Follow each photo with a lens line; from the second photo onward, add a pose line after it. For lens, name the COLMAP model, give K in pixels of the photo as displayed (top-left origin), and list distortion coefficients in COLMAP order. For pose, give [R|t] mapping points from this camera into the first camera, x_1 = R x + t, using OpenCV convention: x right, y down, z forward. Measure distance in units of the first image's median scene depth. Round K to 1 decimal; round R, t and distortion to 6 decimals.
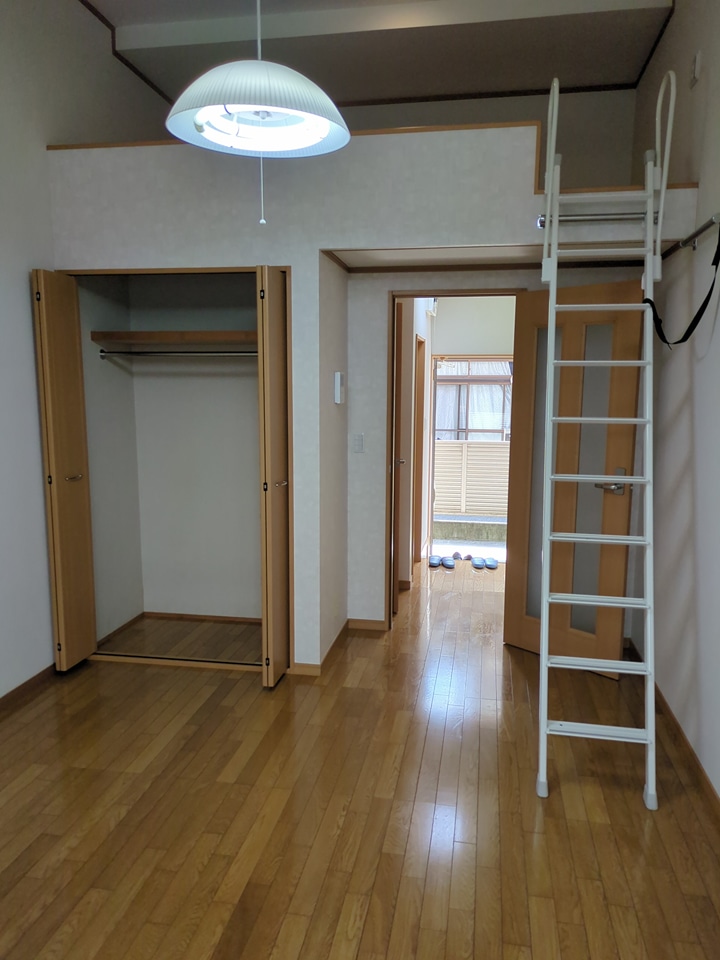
lens RADIAL K [[713.7, 0, 357.4], [0, 713.7, 492.0], [0, 0, 1]] dist [0.036069, -0.009079]
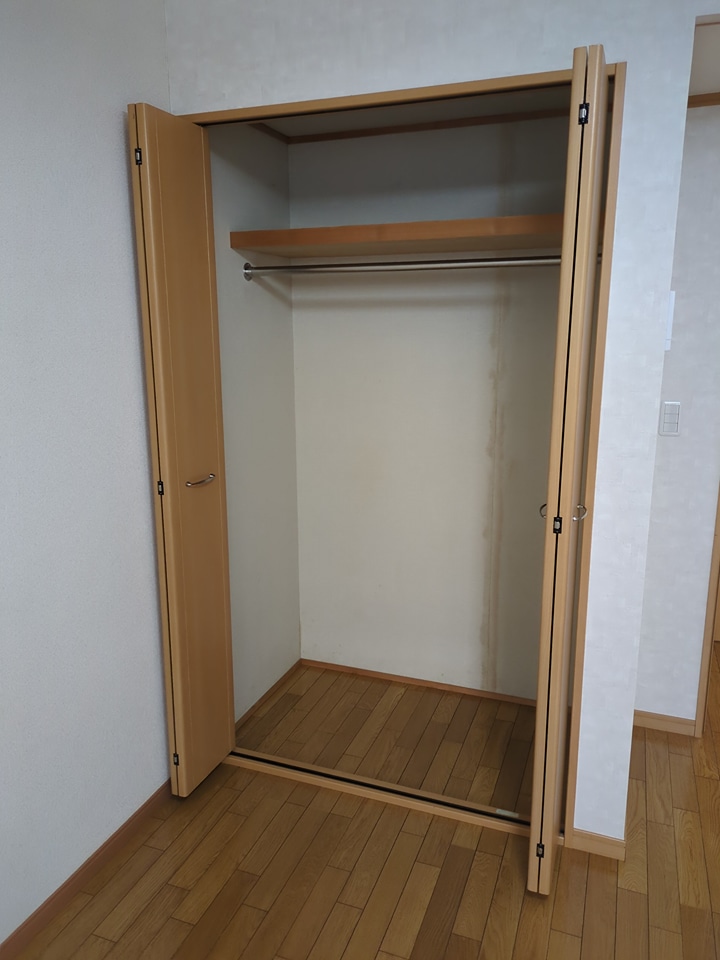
lens RADIAL K [[724.0, 0, 360.0], [0, 724.0, 480.0], [0, 0, 1]] dist [0.040953, -0.003144]
pose [[0.983632, 0.031342, -0.177440, -0.155416], [-0.019554, 0.997507, 0.067799, -0.062015], [0.179122, -0.063220, 0.981793, 0.424416]]
